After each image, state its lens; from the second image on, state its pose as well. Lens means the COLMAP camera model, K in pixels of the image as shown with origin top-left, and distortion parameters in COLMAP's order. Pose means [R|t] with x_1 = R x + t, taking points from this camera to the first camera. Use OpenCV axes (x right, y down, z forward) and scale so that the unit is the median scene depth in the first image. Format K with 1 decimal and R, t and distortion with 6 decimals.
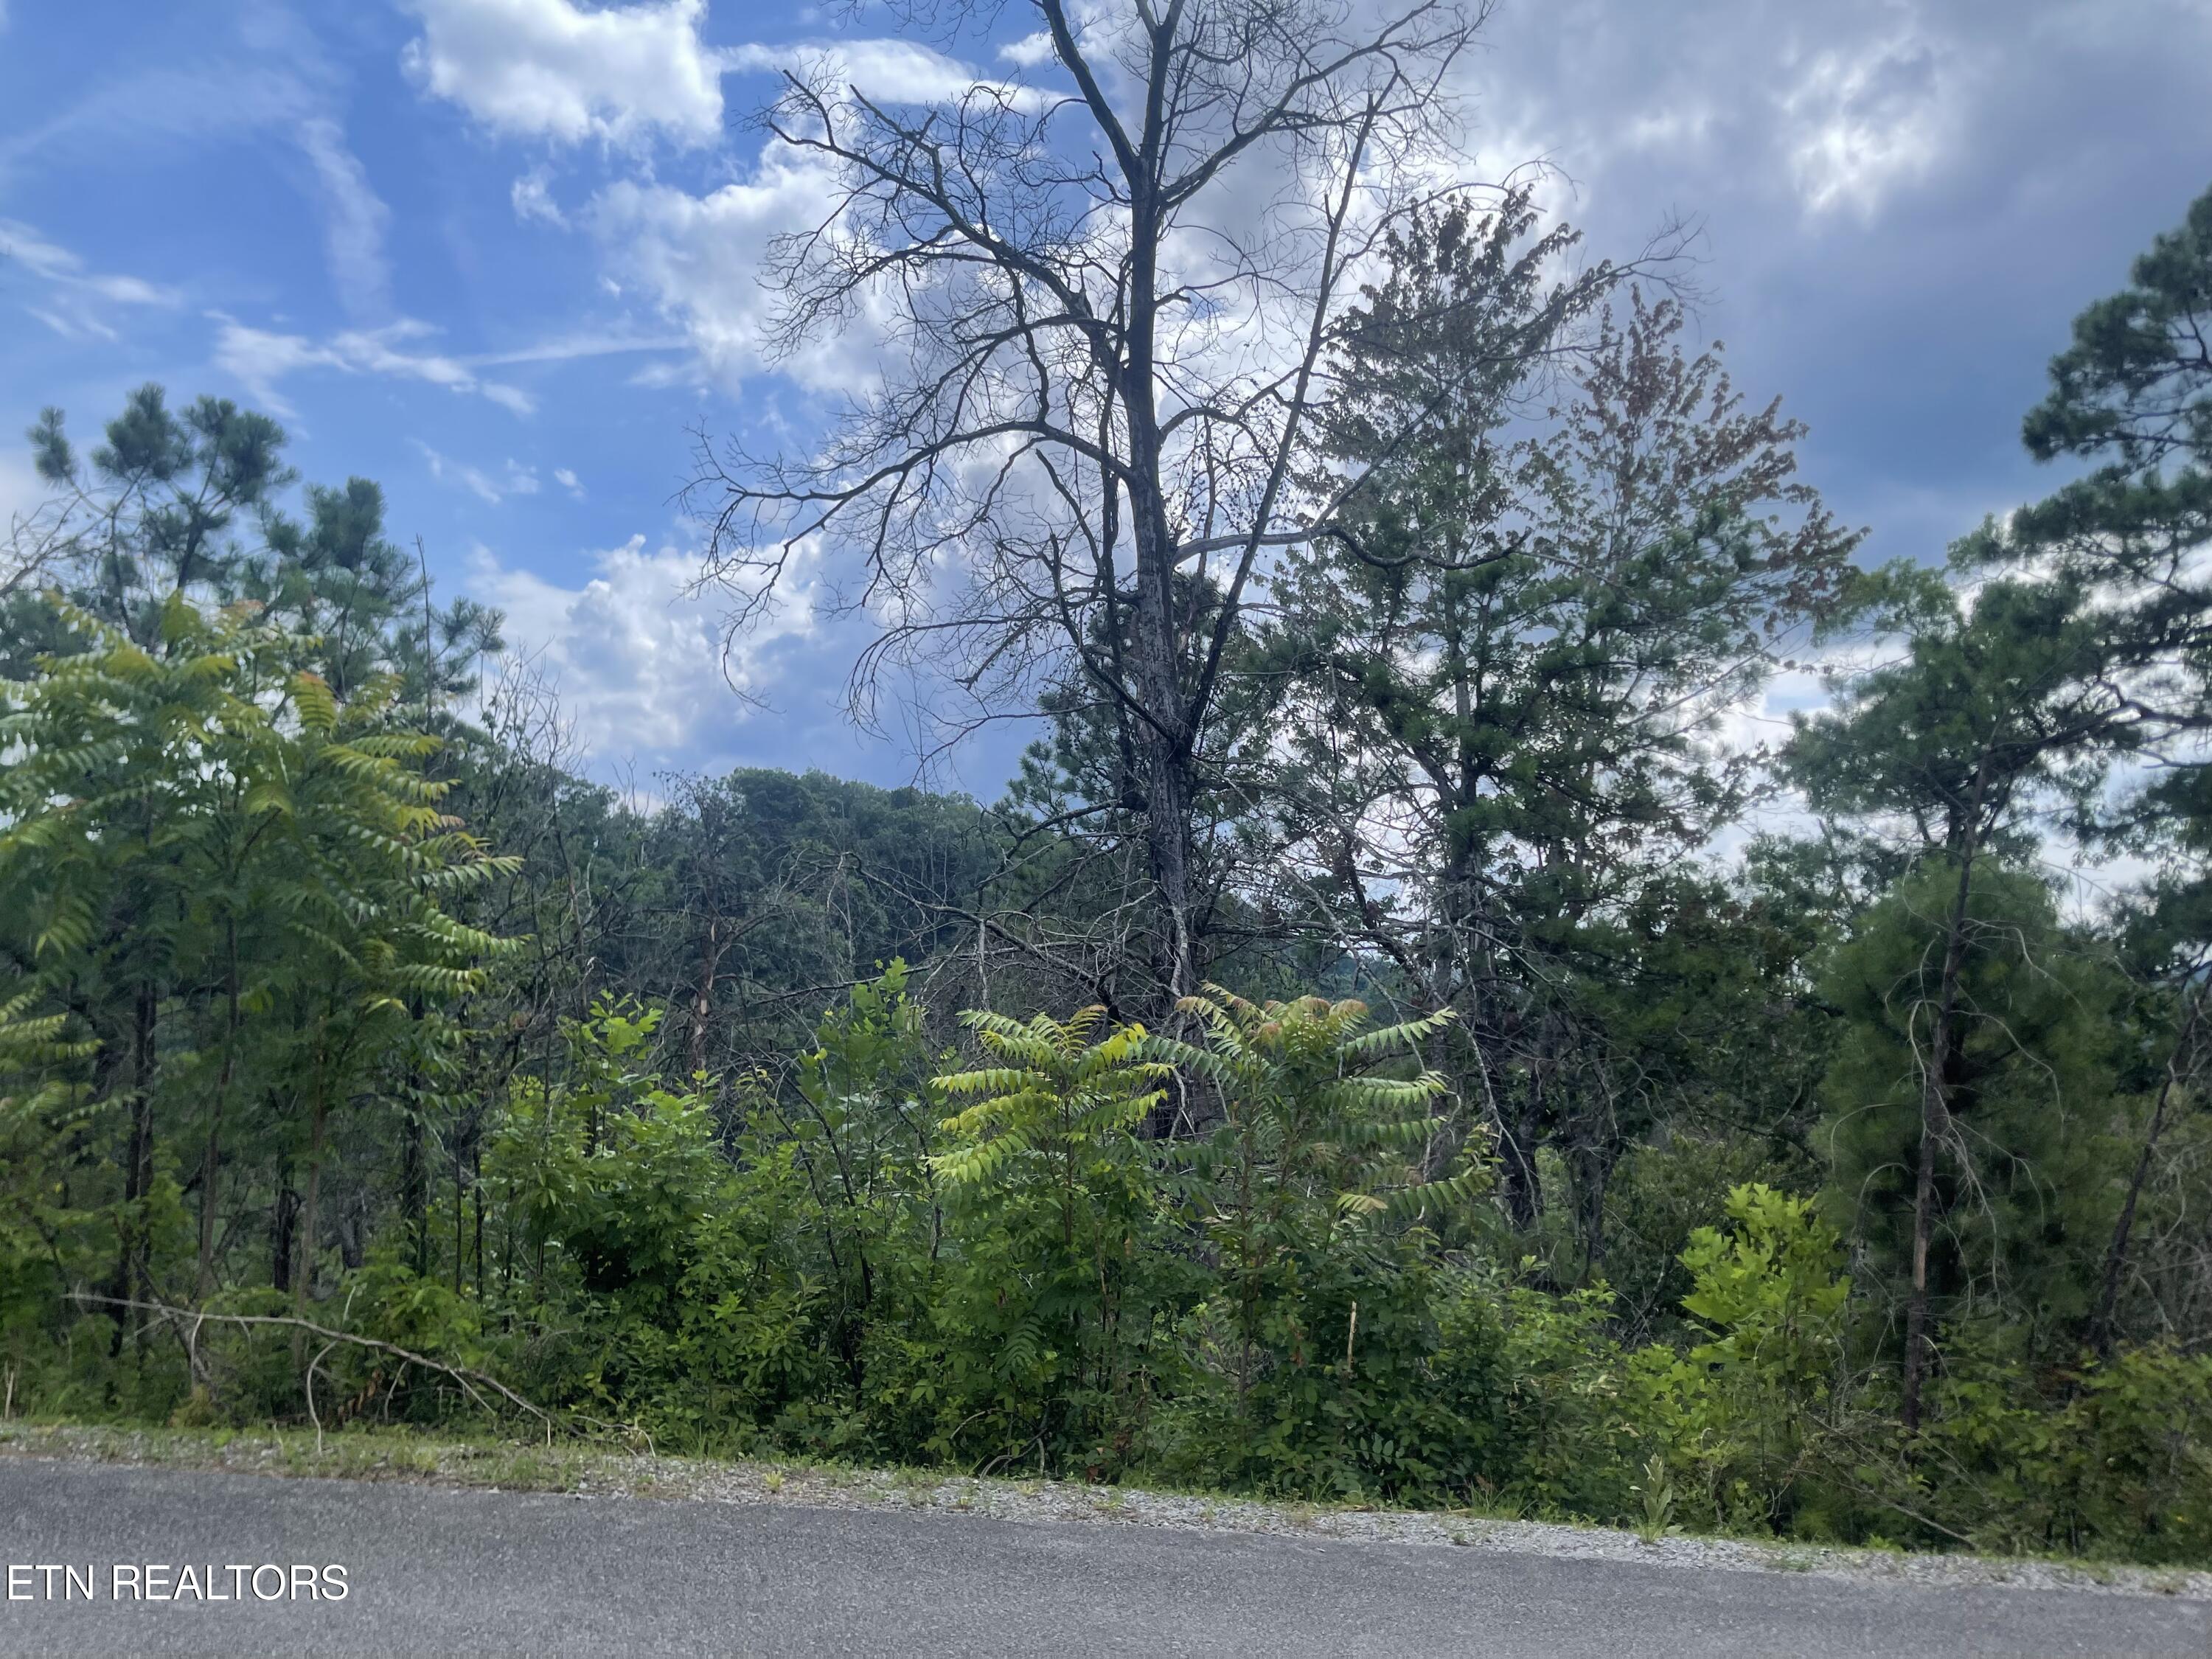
lens RADIAL K [[1668.1, 0, 1079.3], [0, 1668.1, 789.1], [0, 0, 1]] dist [0.057143, -0.082226]
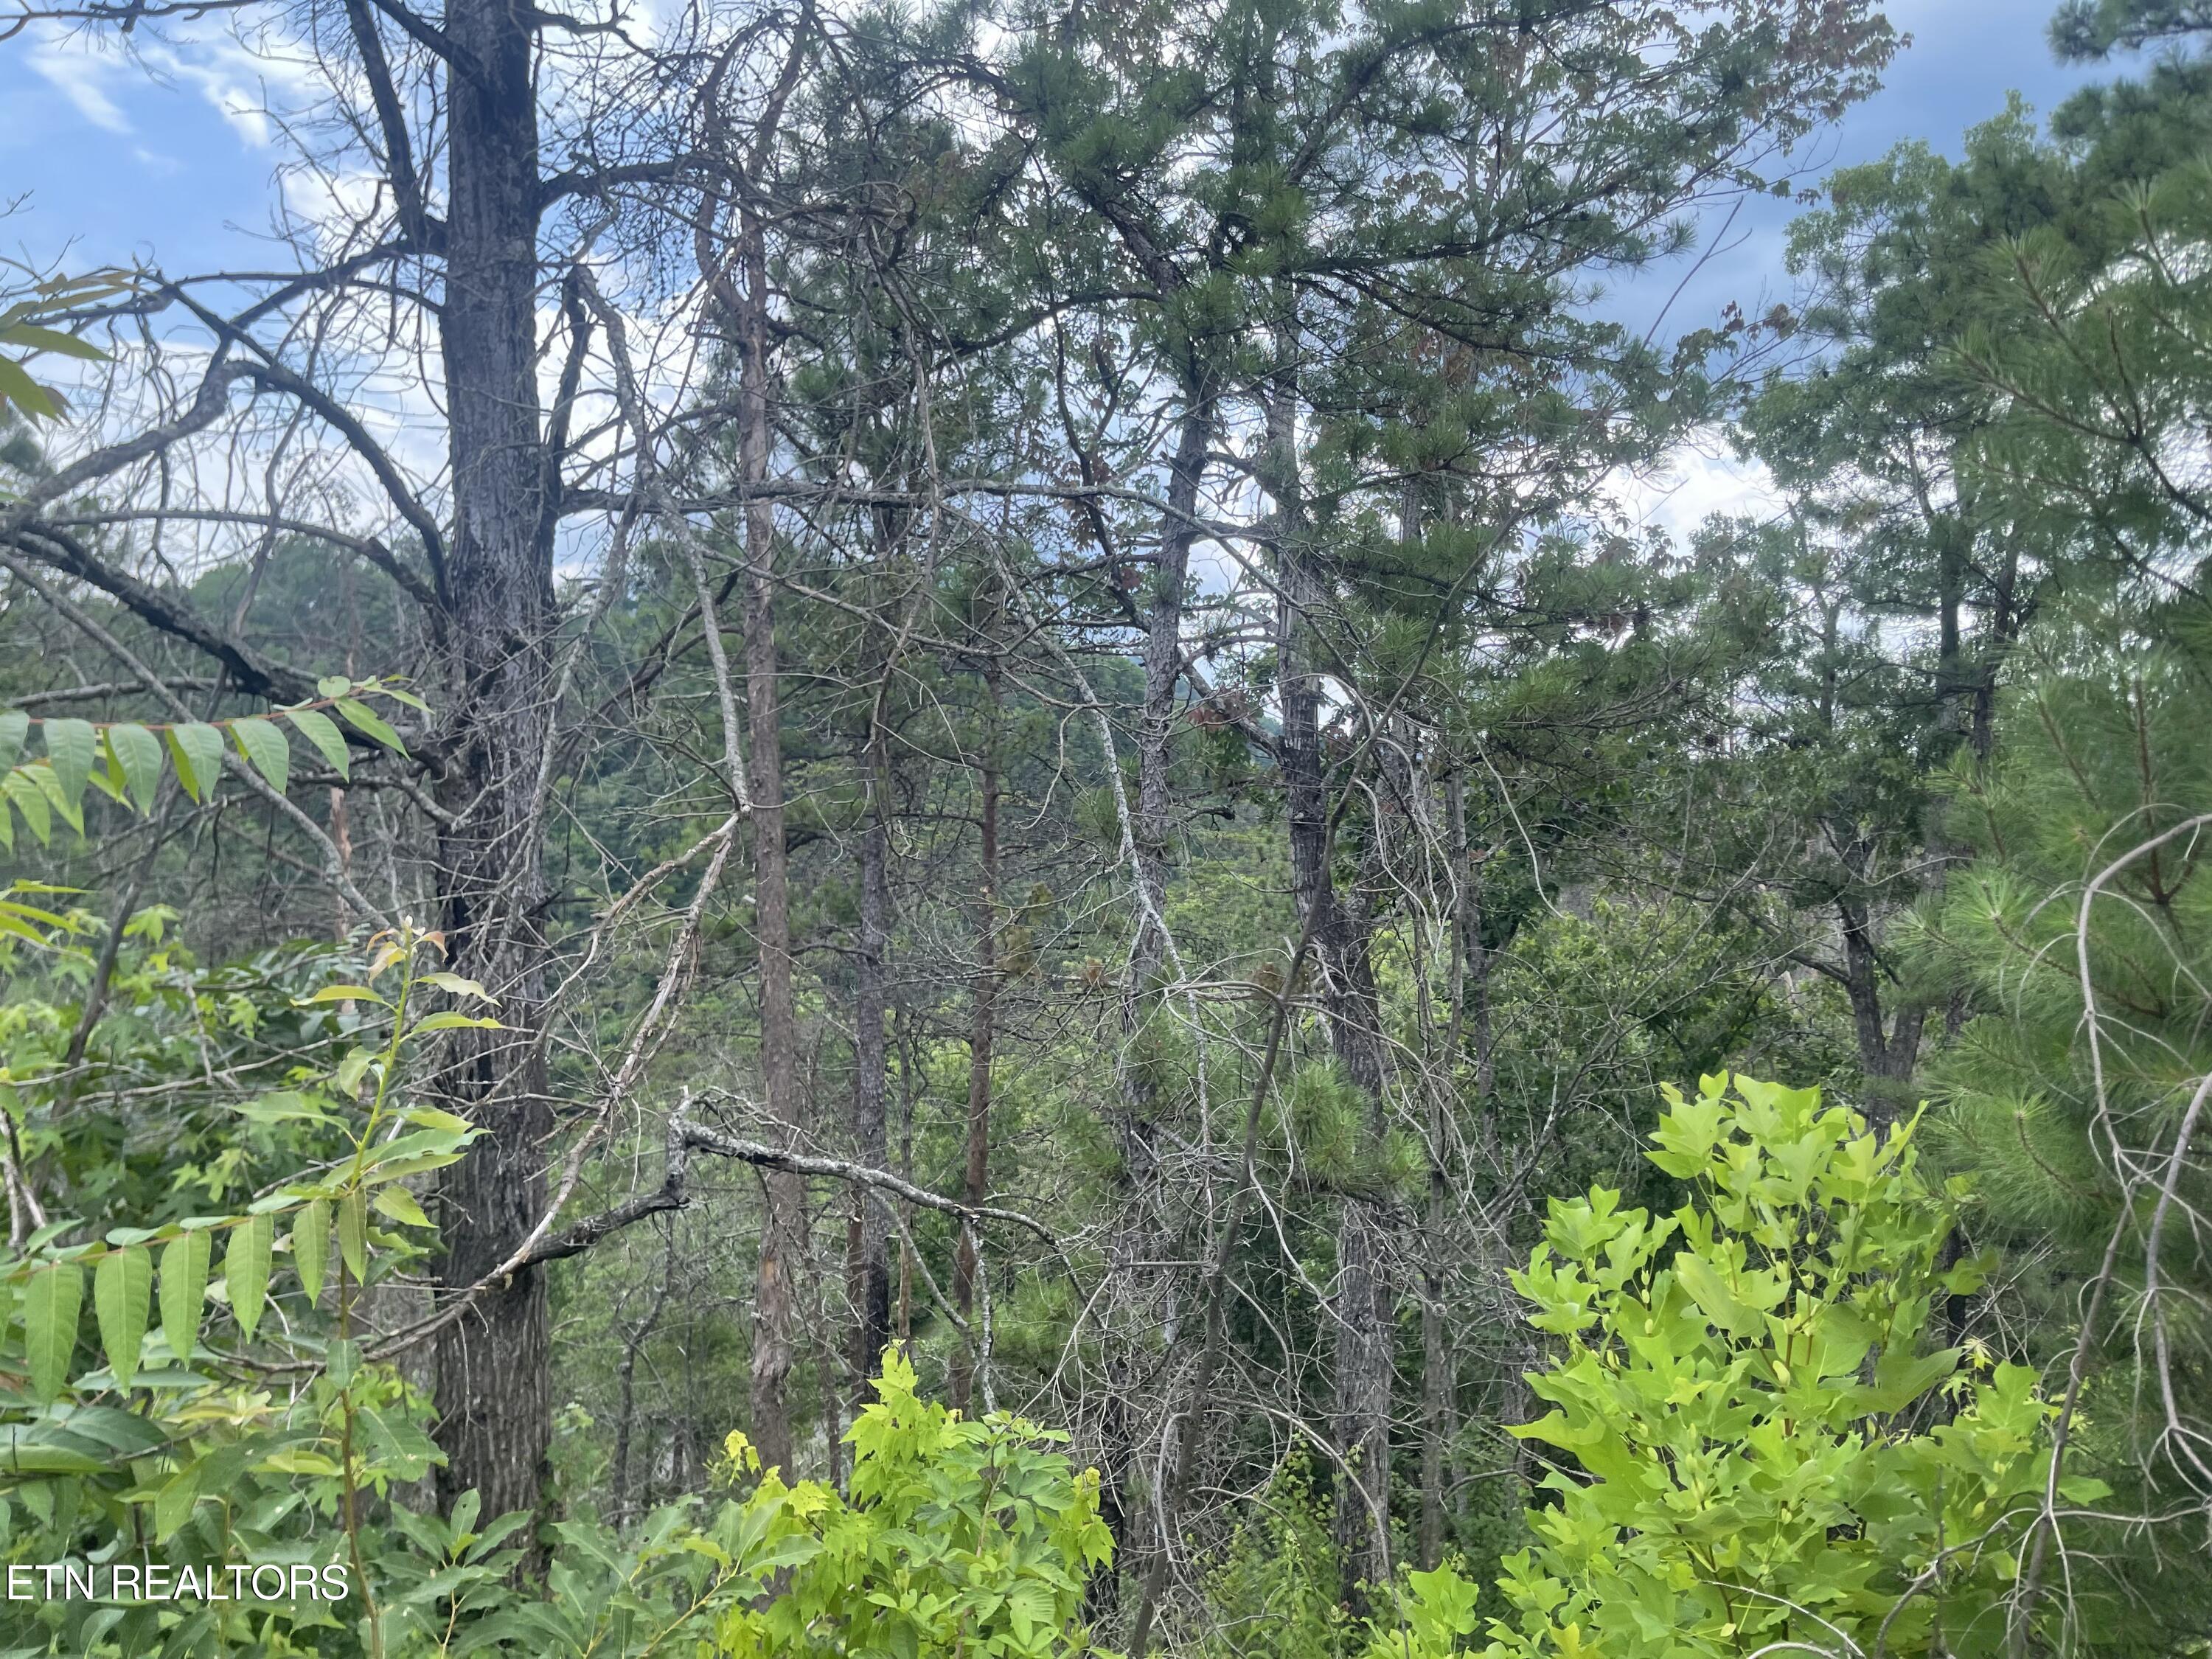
lens RADIAL K [[1695.8, 0, 1106.0], [0, 1695.8, 829.5], [0, 0, 1]] dist [0.088772, -0.135576]
pose [[0.998443, -0.016210, 0.053379, 0.215803], [0.007749, 0.987875, 0.155061, 0.115052], [-0.055245, -0.154406, 0.986462, 0.565832]]
